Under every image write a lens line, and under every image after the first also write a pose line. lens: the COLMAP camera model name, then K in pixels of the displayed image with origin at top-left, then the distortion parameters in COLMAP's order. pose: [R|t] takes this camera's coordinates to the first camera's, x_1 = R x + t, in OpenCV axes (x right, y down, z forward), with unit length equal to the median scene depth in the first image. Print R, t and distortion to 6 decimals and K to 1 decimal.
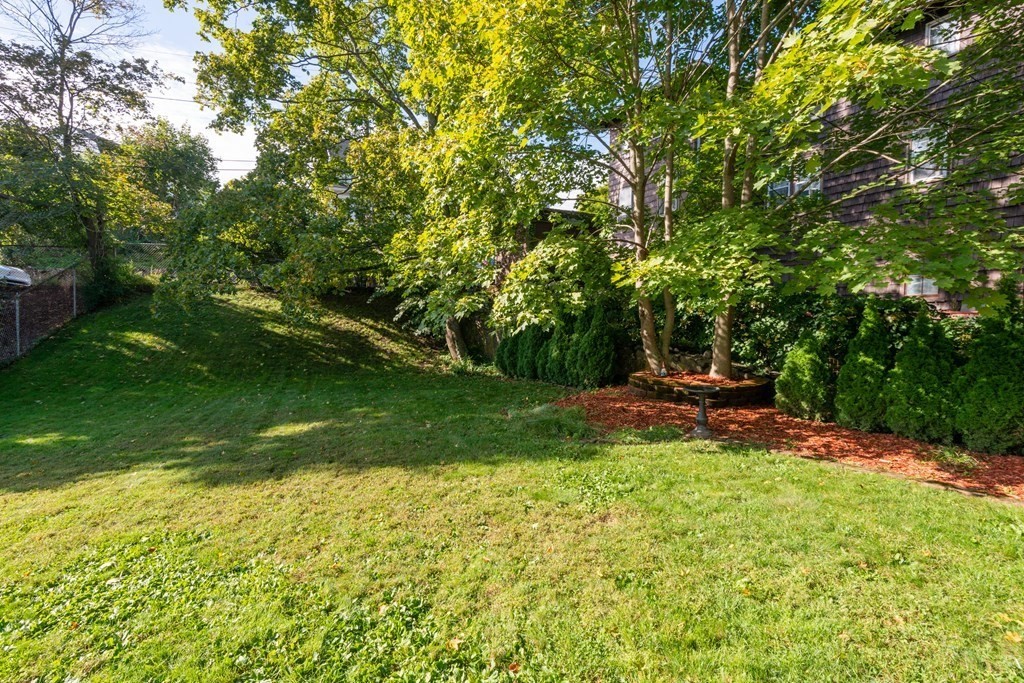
lens RADIAL K [[476.2, 0, 512.0], [0, 476.2, 341.5], [0, 0, 1]] dist [-0.001056, -0.000562]
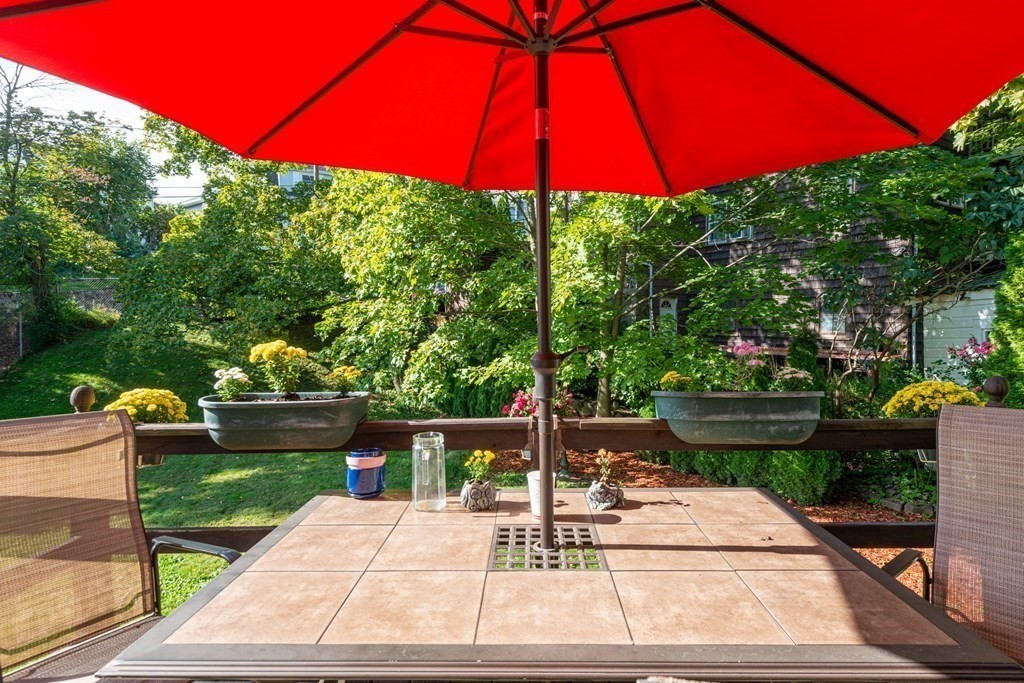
lens RADIAL K [[558.1, 0, 512.0], [0, 558.1, 341.5], [0, 0, 1]] dist [0.013287, 0.000891]
pose [[0.999744, -0.002838, 0.022427, 0.152672], [0.002971, 0.999978, -0.005918, -0.111322], [-0.022410, 0.005983, 0.999731, -0.334823]]
